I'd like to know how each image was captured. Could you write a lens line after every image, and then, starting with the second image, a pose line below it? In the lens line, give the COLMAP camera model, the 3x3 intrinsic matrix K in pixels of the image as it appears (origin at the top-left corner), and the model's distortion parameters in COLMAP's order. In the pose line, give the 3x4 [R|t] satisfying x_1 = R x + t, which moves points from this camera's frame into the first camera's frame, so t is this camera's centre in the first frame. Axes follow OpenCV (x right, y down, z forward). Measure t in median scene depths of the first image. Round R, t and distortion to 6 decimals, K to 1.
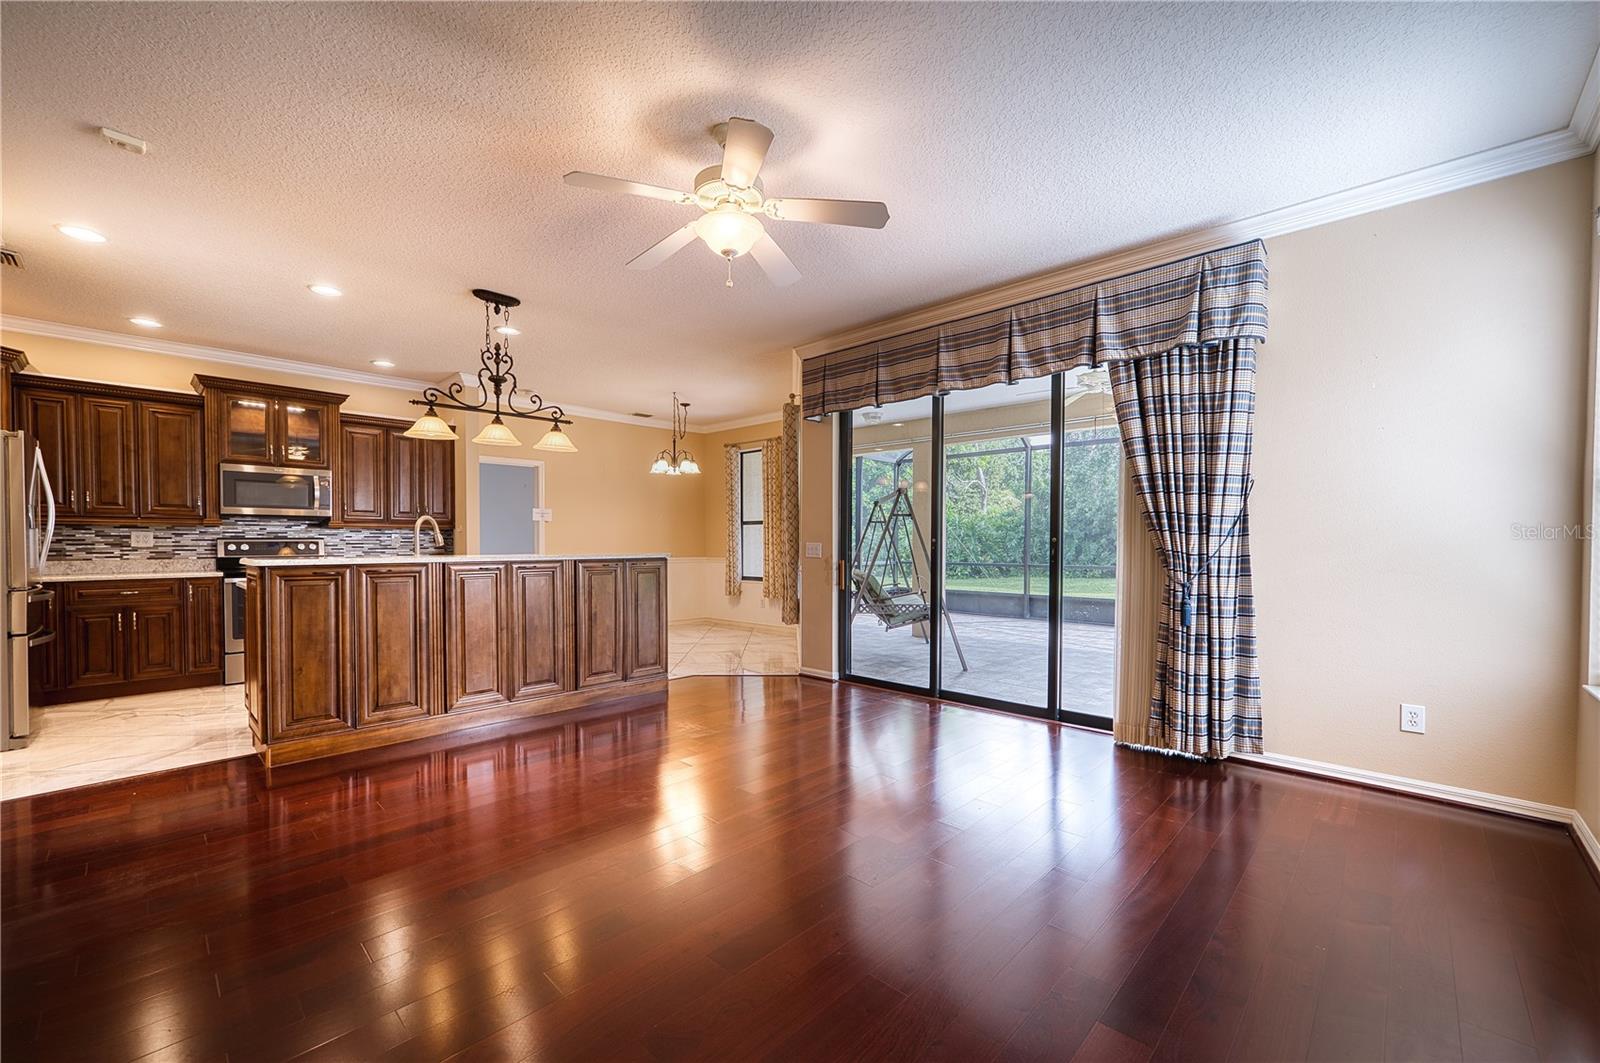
lens RADIAL K [[643.5, 0, 786.4], [0, 643.5, 551.8], [0, 0, 1]] dist [-0.000070, 0.000114]
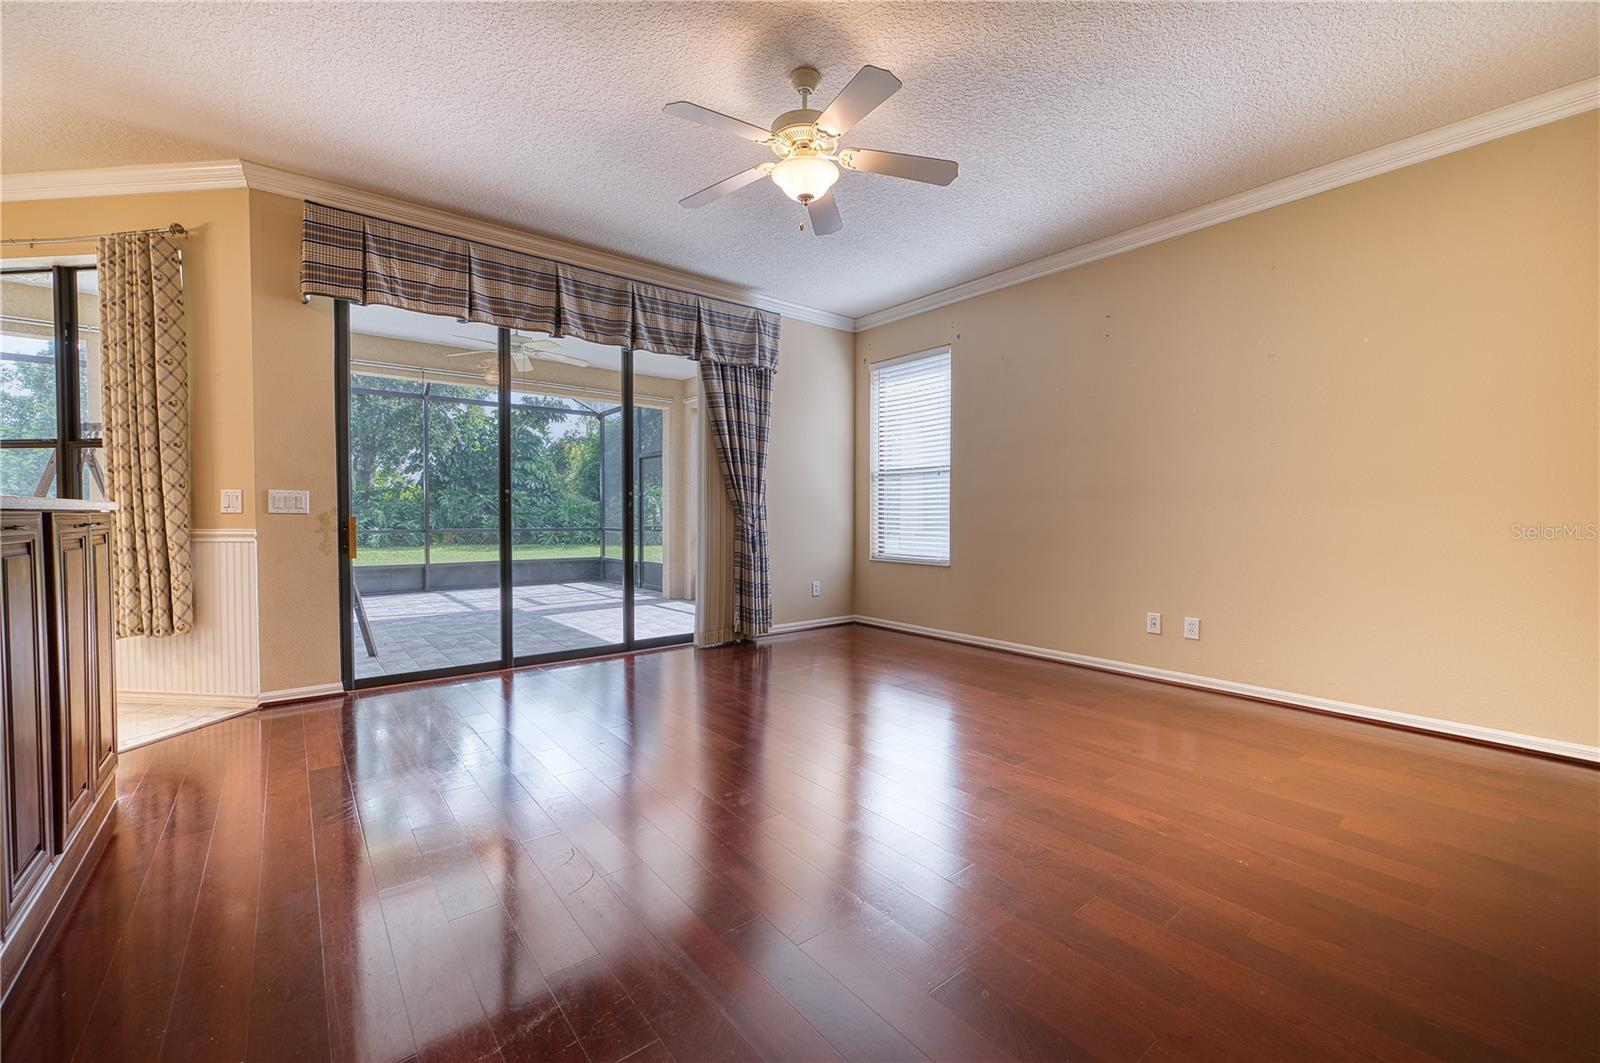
lens RADIAL K [[638.7, 0, 800.6], [0, 638.7, 523.3], [0, 0, 1]] dist [-0.001042, 0.000770]
pose [[0.125484, -0.023441, 0.991819, -0.736428], [0.013523, 0.999668, 0.021916, 0.013646], [-0.992004, 0.010662, 0.125759, 0.610292]]
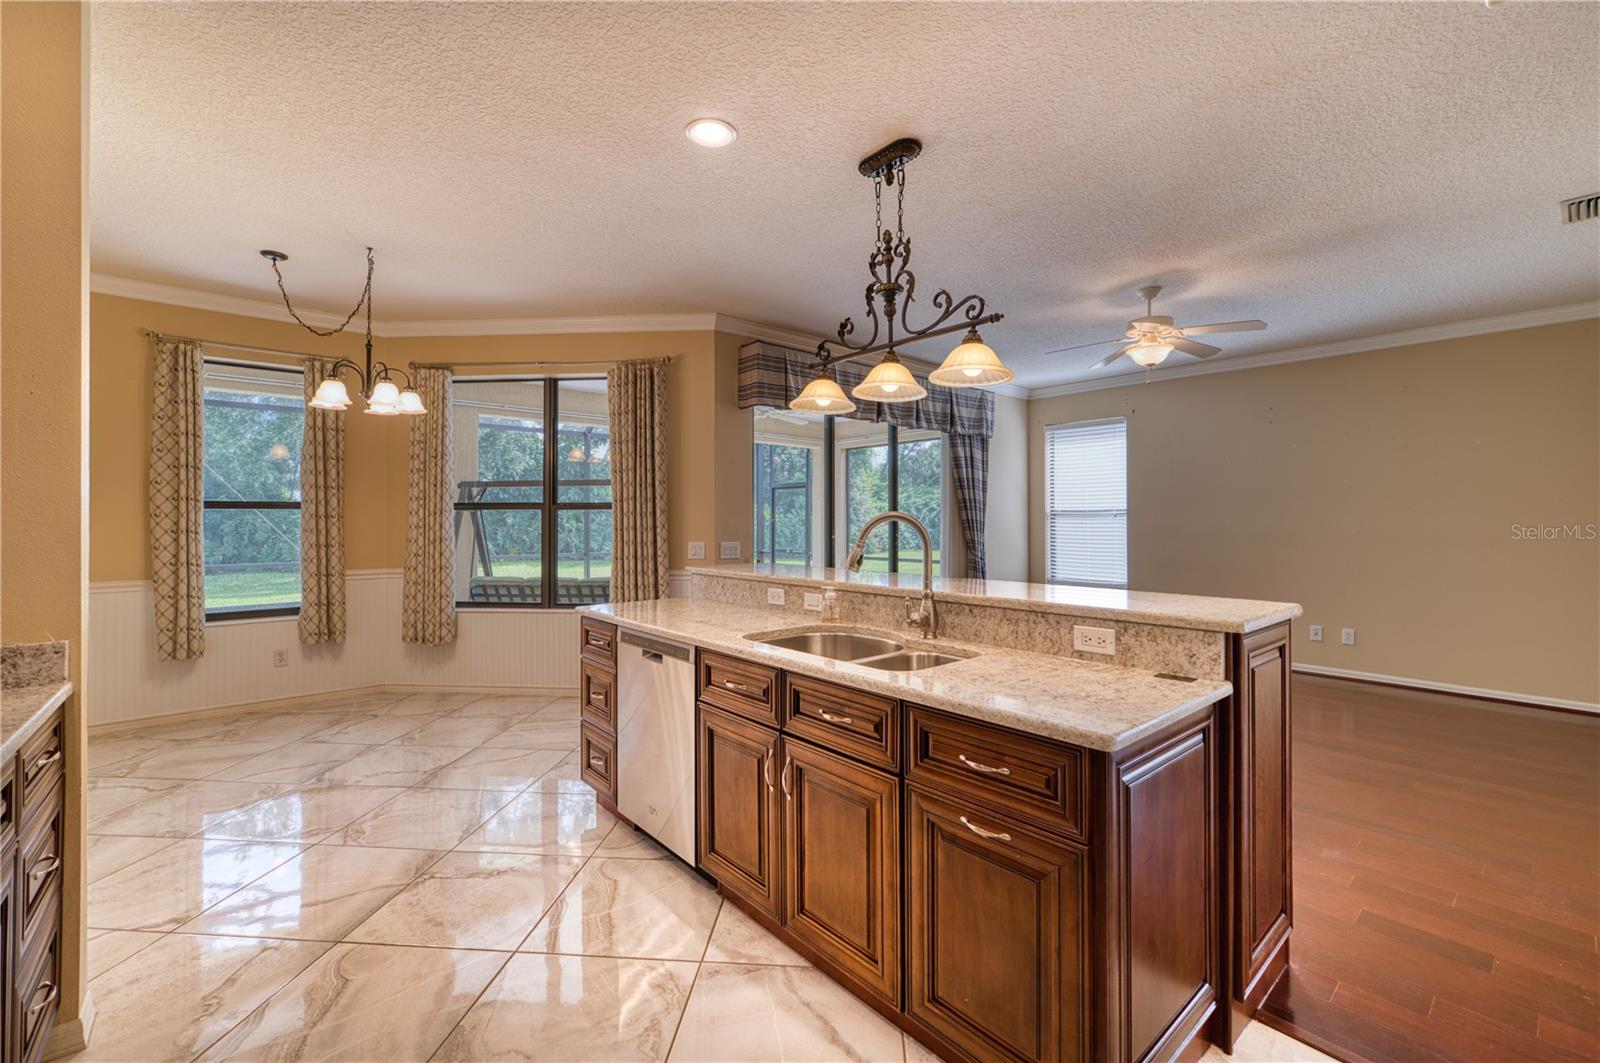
lens RADIAL K [[664.2, 0, 798.3], [0, 664.2, 511.3], [0, 0, 1]] dist [-0.000776, 0.000164]
pose [[0.090517, 0.007445, 0.995867, -1.224467], [0.013788, 0.999867, -0.008728, -0.069301], [-0.995799, 0.014521, 0.090403, 1.186376]]
